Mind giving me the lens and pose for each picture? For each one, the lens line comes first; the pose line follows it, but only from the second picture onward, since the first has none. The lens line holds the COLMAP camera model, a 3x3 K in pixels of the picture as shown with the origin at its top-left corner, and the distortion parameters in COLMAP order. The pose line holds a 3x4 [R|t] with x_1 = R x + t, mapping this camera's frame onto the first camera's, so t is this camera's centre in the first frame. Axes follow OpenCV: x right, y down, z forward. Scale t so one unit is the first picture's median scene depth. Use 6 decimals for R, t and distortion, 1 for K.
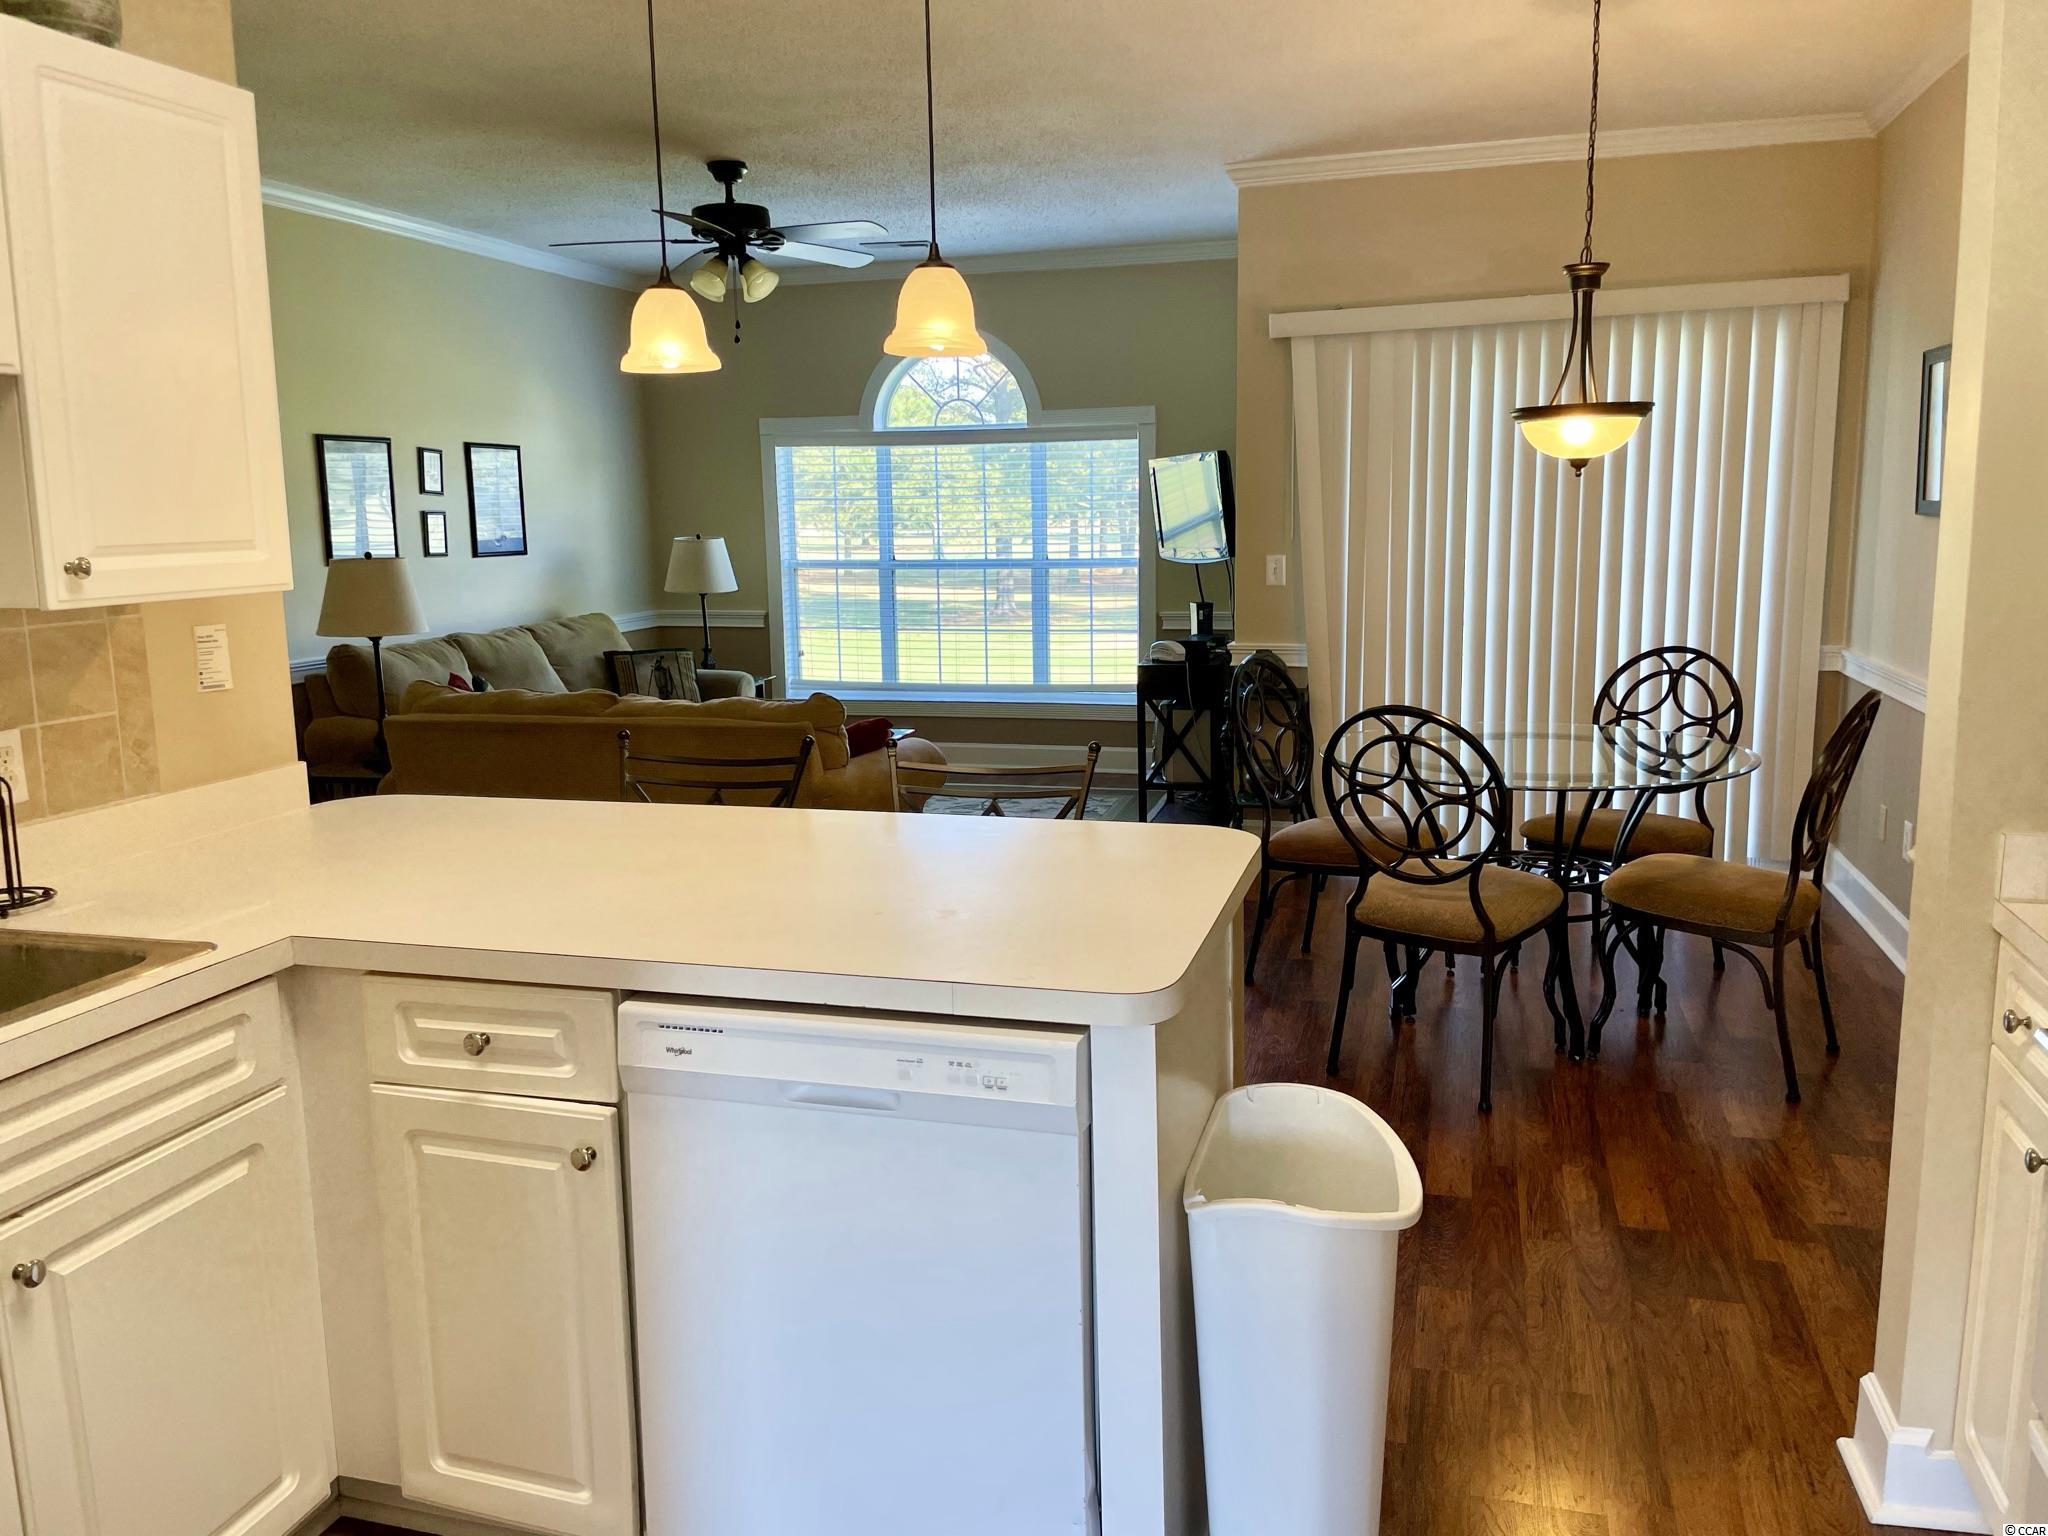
lens RADIAL K [[1541.0, 0, 1030.3], [0, 1541.0, 752.3], [0, 0, 1]] dist [0.089725, -0.126174]
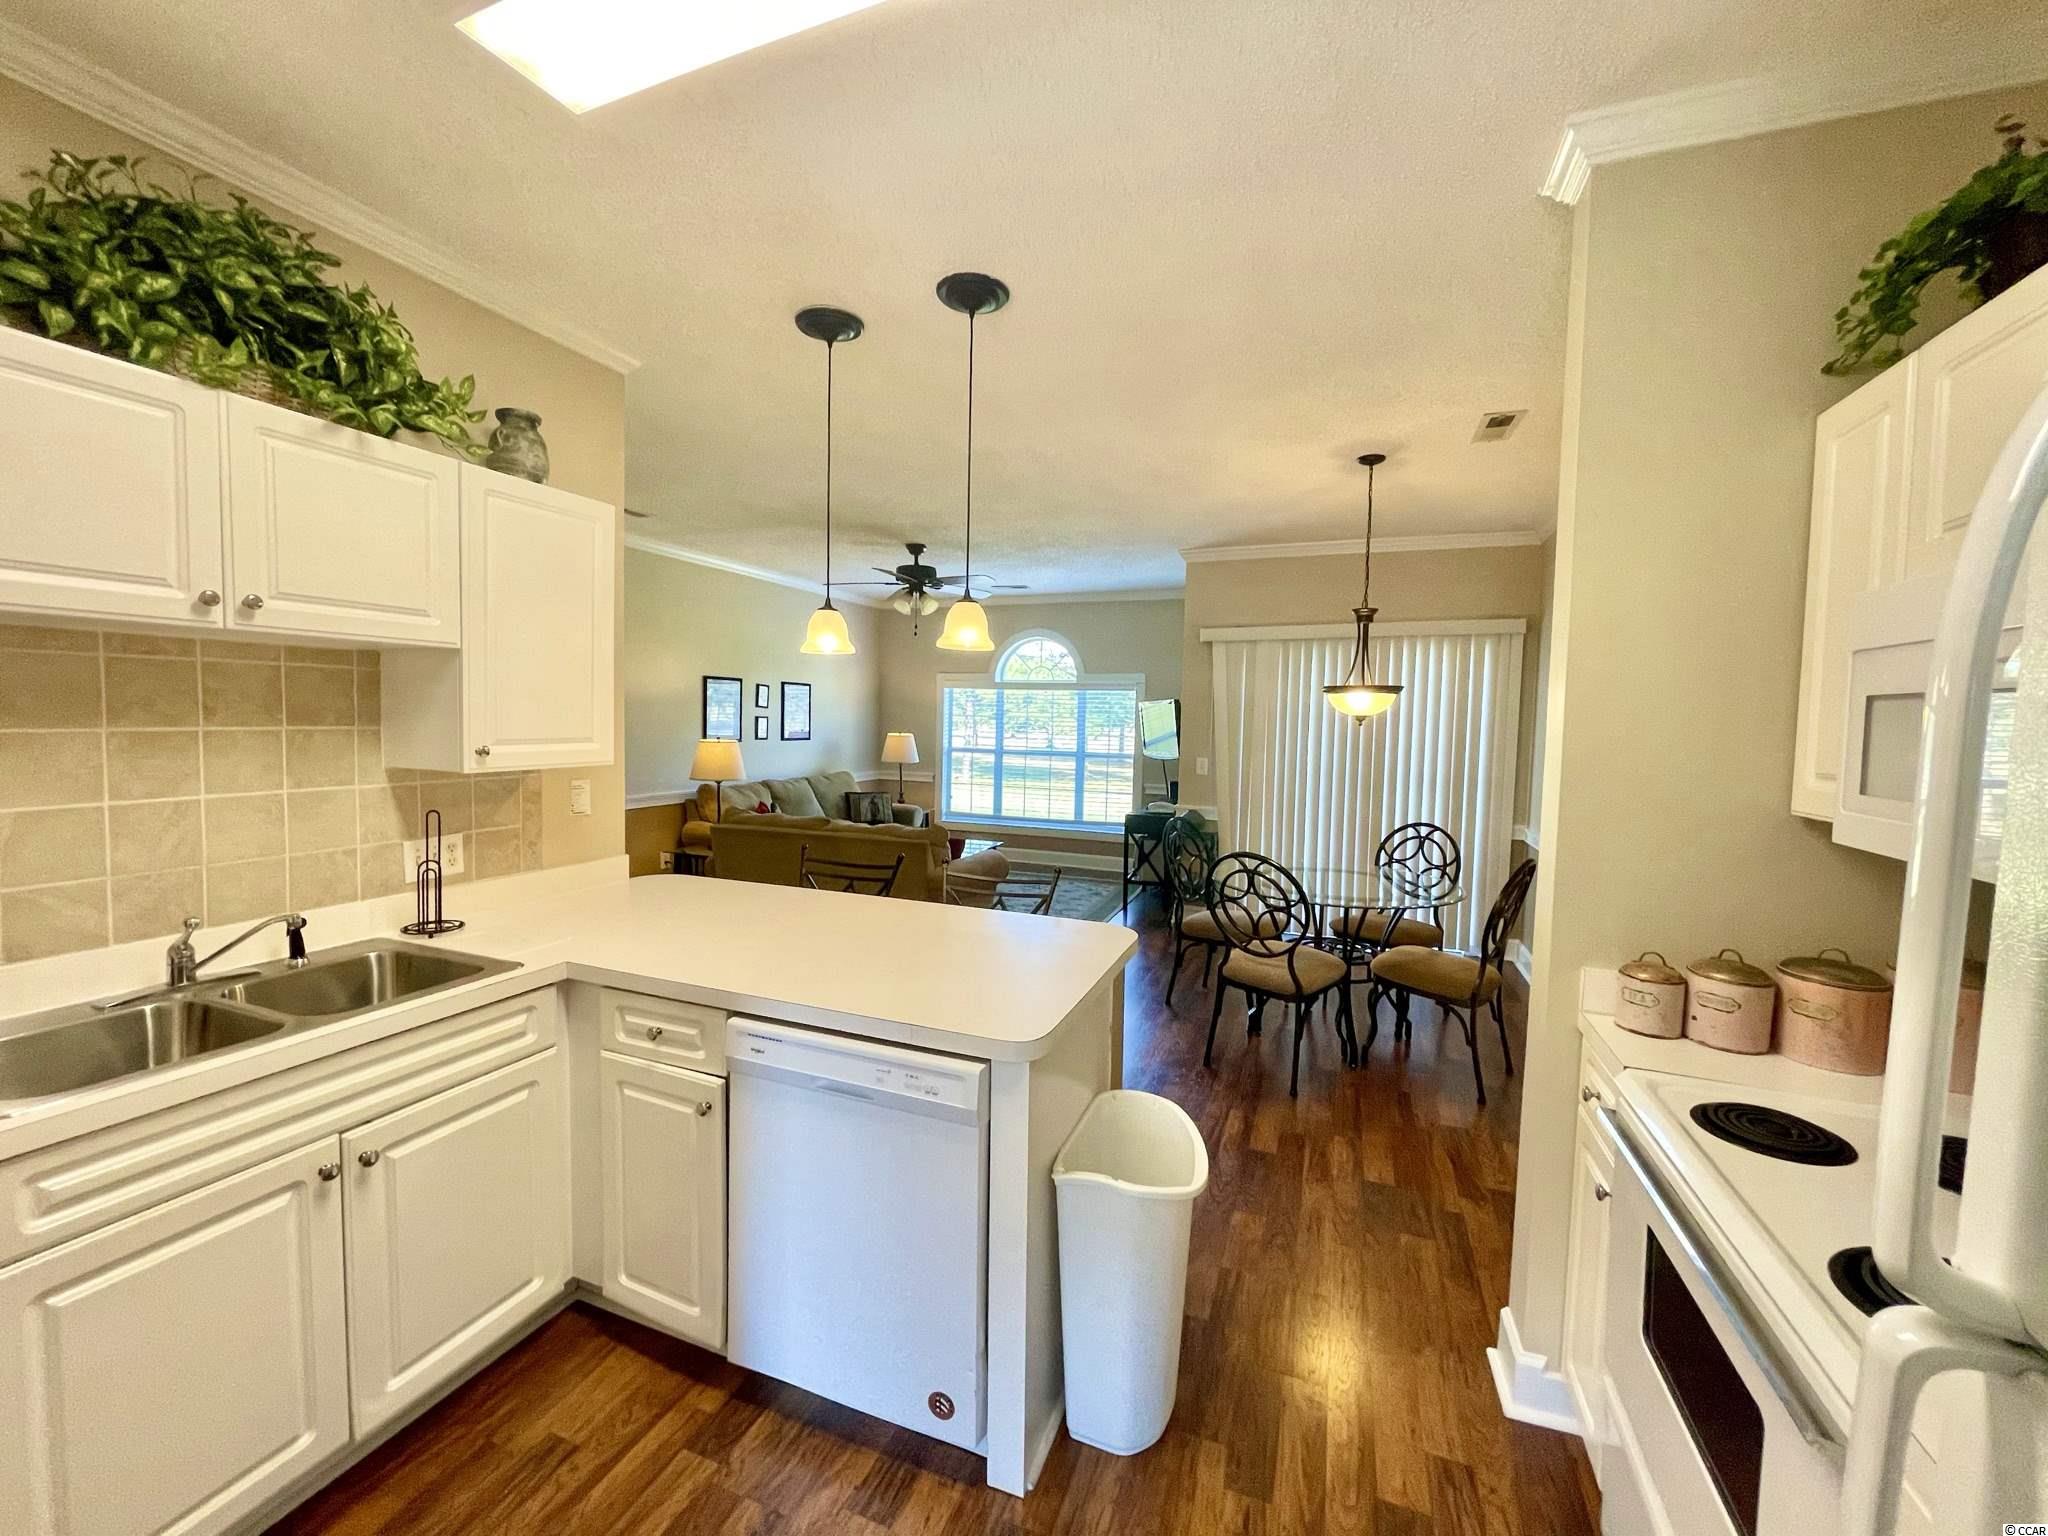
lens RADIAL K [[821.6, 0, 1020.0], [0, 821.6, 765.9], [0, 0, 1]] dist [-0.007952, 0.000092]
pose [[0.994300, 0.044610, -0.096842, 0.056639], [-0.054053, 0.993798, -0.097184, -0.019414], [0.091906, 0.101864, 0.990544, 0.046569]]
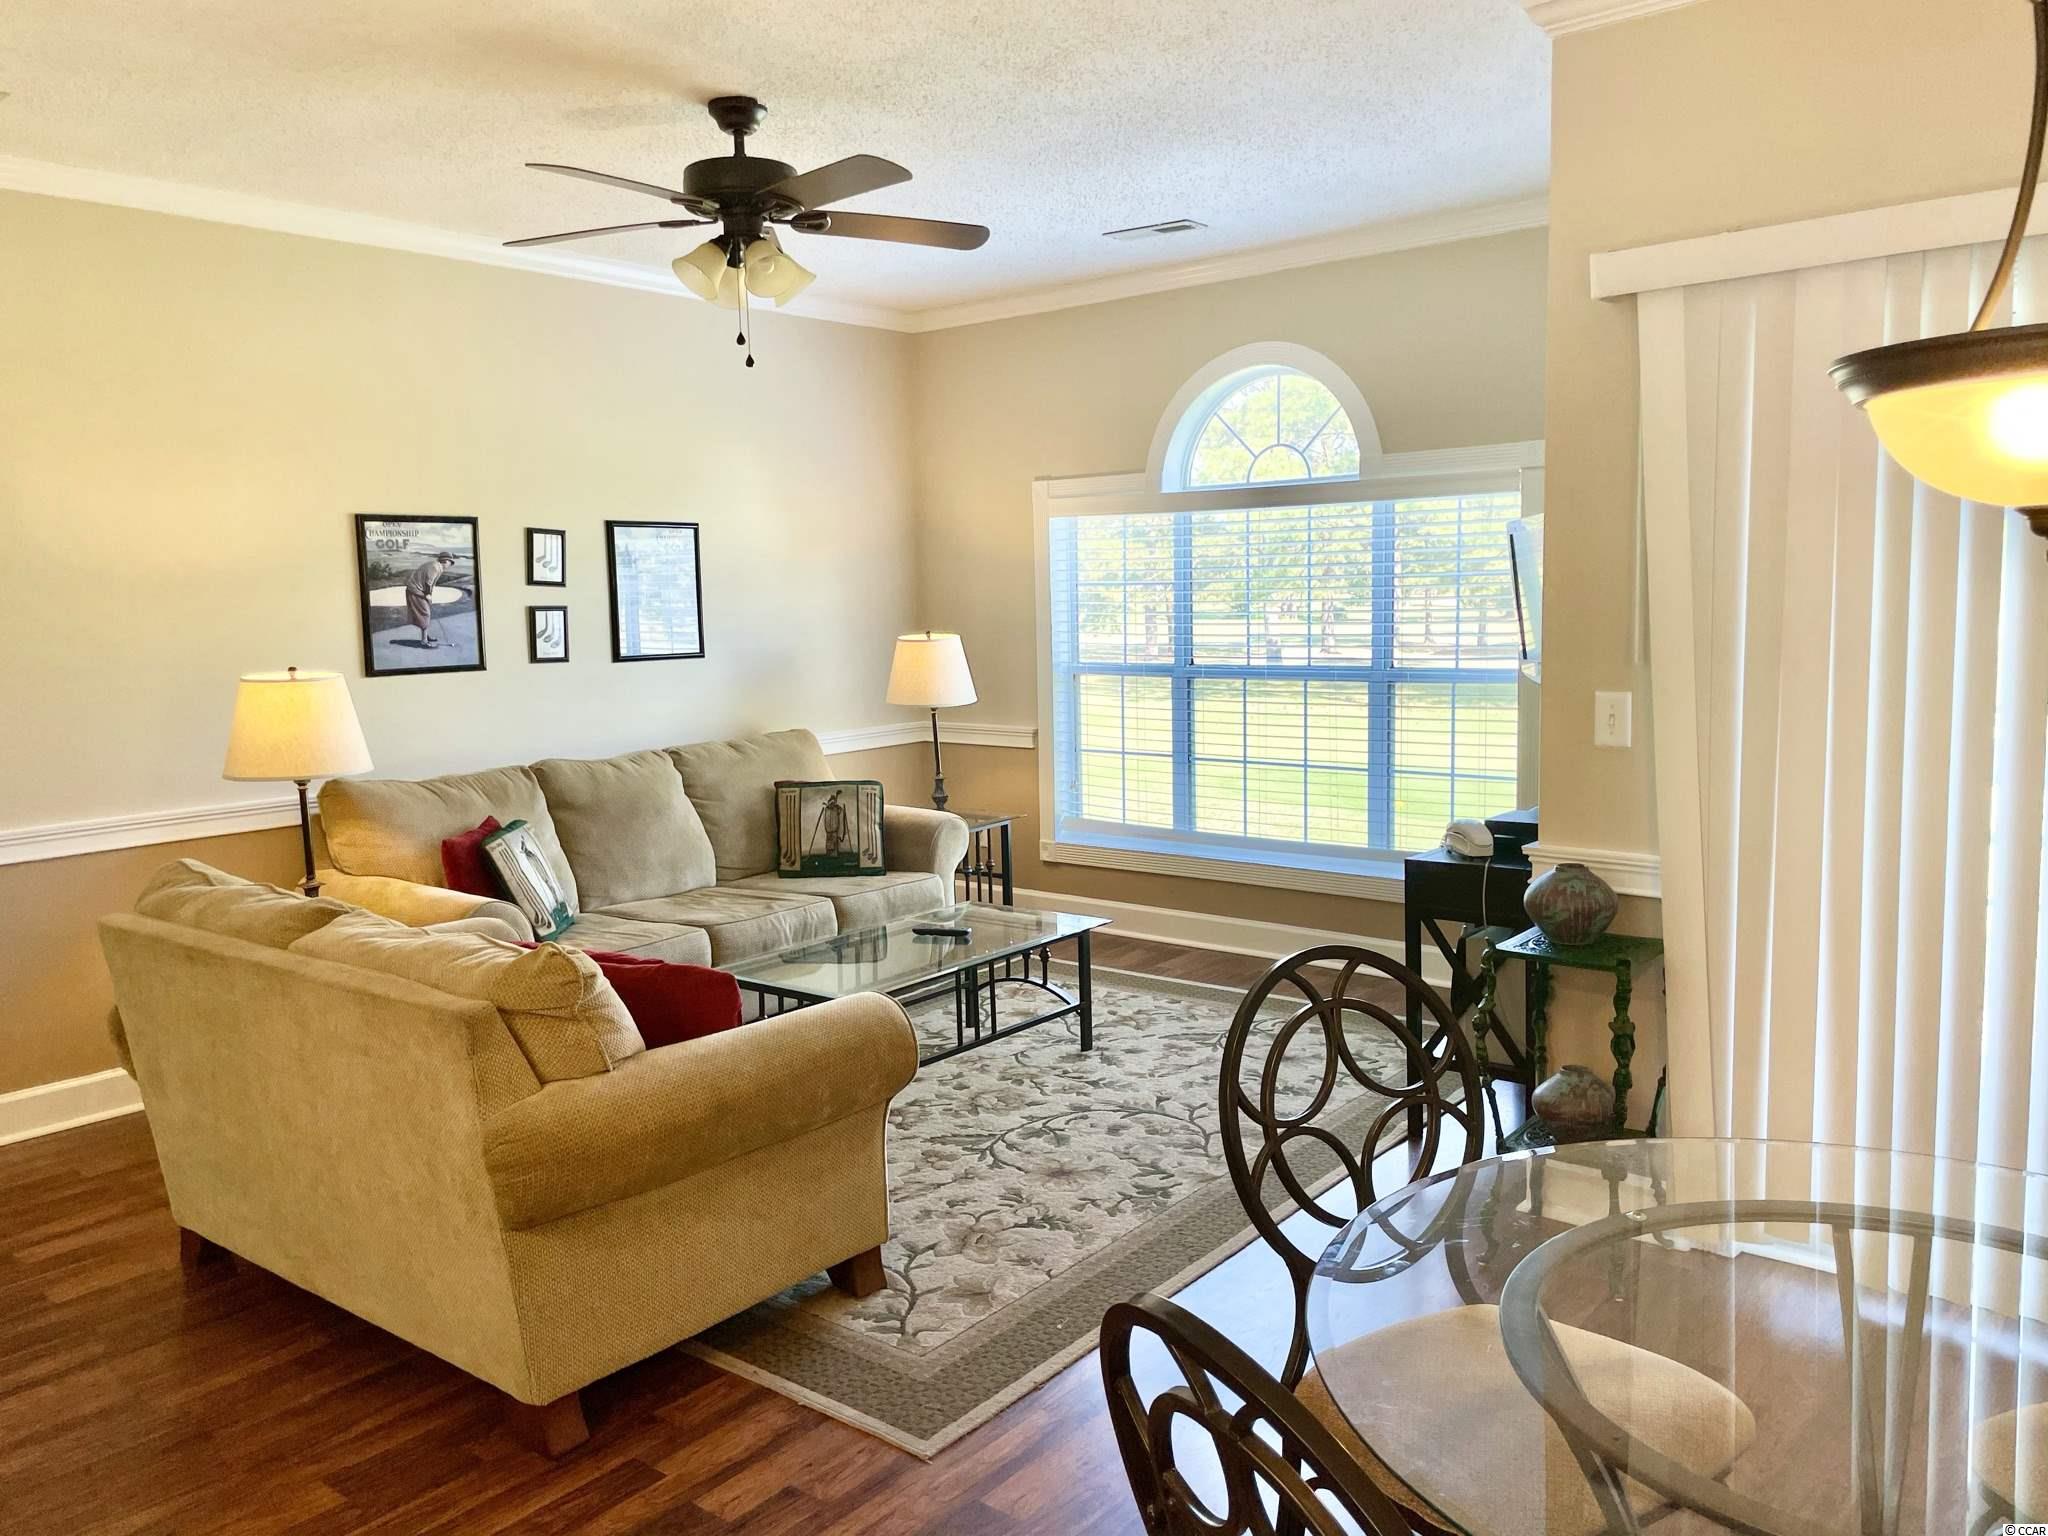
lens RADIAL K [[1550.2, 0, 1026.1], [0, 1550.2, 758.1], [0, 0, 1]] dist [0.061266, -0.082329]
pose [[0.916467, 0.040217, -0.398084, 0.266158], [-0.056515, 0.997972, -0.029285, -0.106327], [0.396099, 0.049337, 0.916881, 0.578157]]
